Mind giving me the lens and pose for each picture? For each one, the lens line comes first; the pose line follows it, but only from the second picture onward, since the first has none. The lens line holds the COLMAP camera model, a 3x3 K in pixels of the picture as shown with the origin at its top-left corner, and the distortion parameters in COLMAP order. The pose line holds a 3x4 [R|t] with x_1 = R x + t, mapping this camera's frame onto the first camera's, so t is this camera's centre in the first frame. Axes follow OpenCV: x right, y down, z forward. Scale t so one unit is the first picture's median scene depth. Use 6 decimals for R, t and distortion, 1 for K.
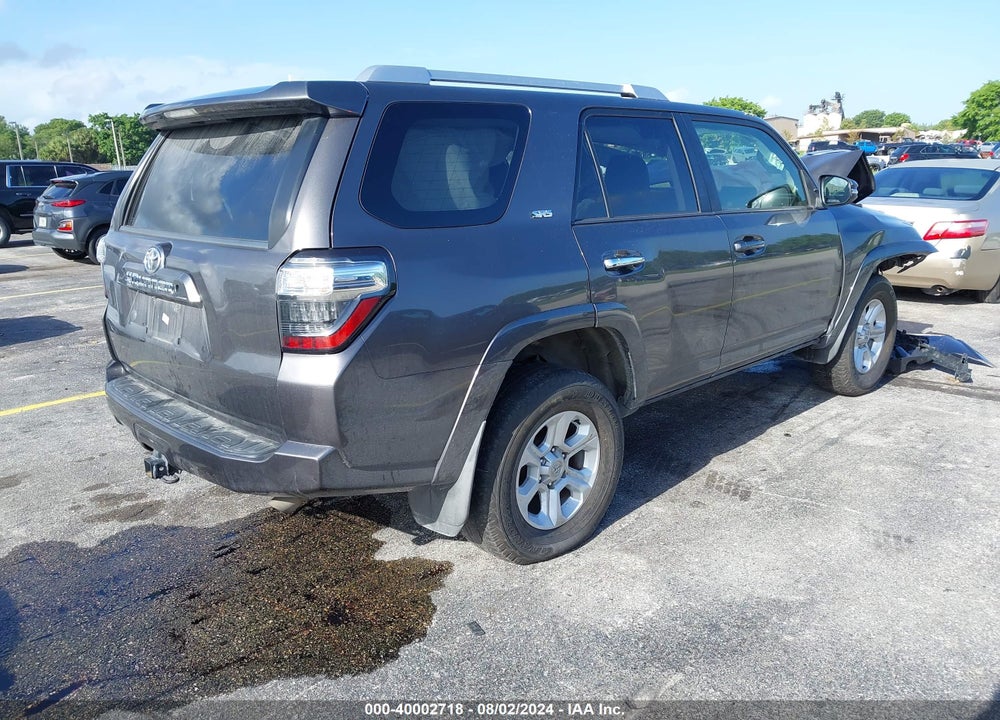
lens RADIAL K [[794.2, 0, 500.0], [0, 794.2, 360.0], [0, 0, 1]] dist [0.009072, 0.008635]
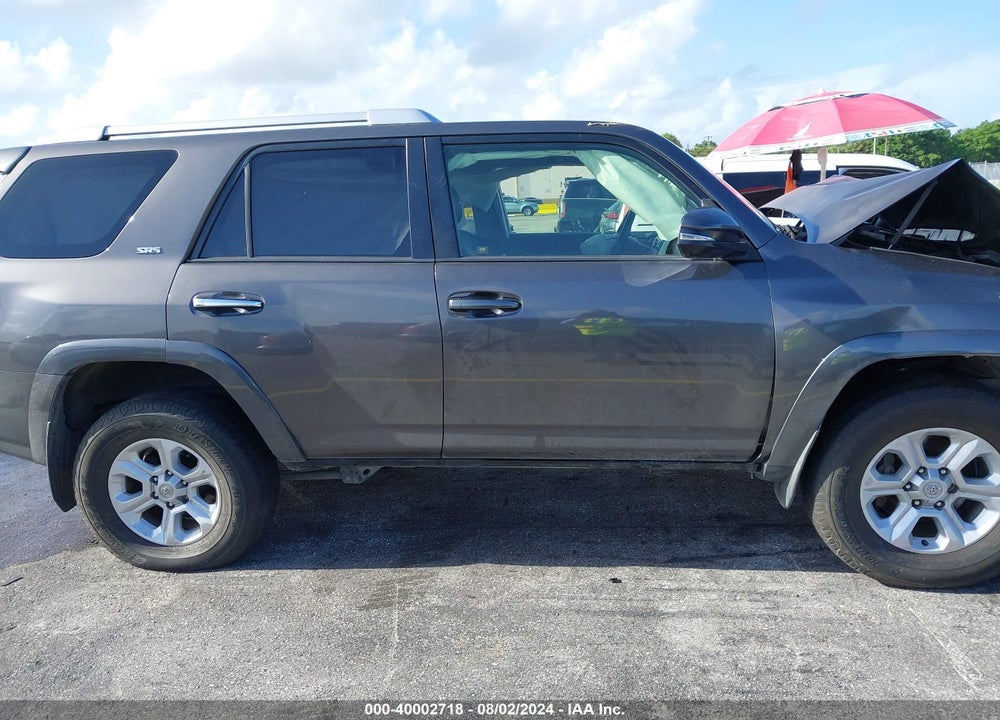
lens RADIAL K [[794.2, 0, 500.0], [0, 794.2, 360.0], [0, 0, 1]] dist [0.009072, 0.008635]
pose [[0.616852, 0.159282, -0.770794, 0.982587], [-0.163298, 0.983899, 0.072635, -0.158692], [0.769953, 0.081064, 0.632931, 0.568385]]
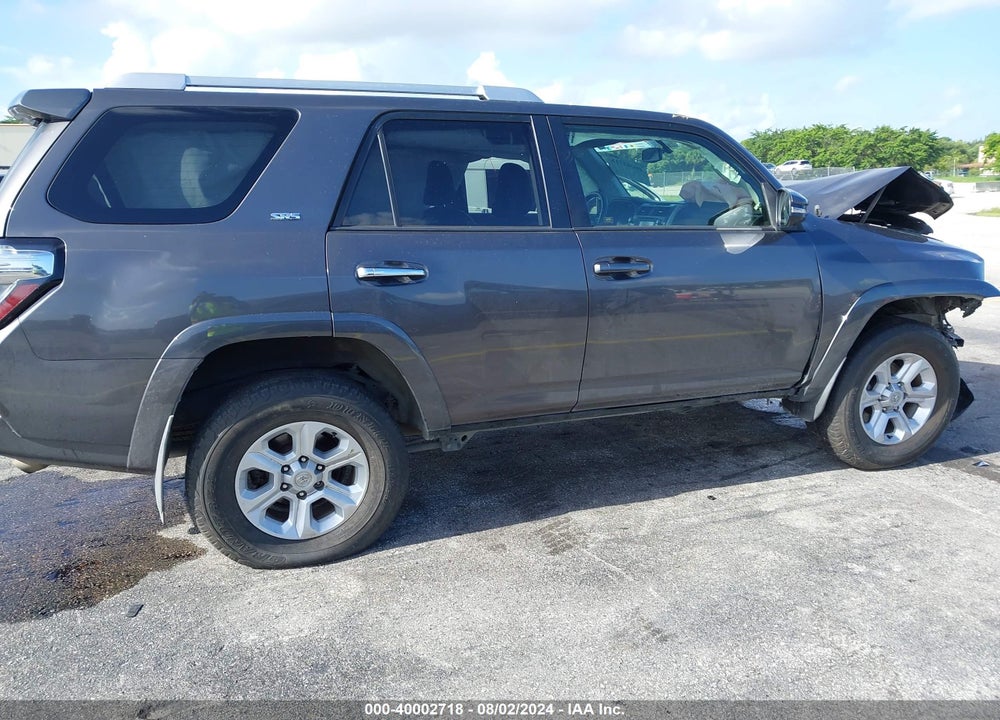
lens RADIAL K [[808.8, 0, 500.0], [0, 808.8, 360.0], [0, 0, 1]] dist [0.014340, 0.002371]
pose [[0.911785, 0.106437, -0.396636, 0.582770], [-0.113831, 0.993488, 0.004926, -0.034727], [0.394577, 0.040658, 0.917963, 0.150235]]
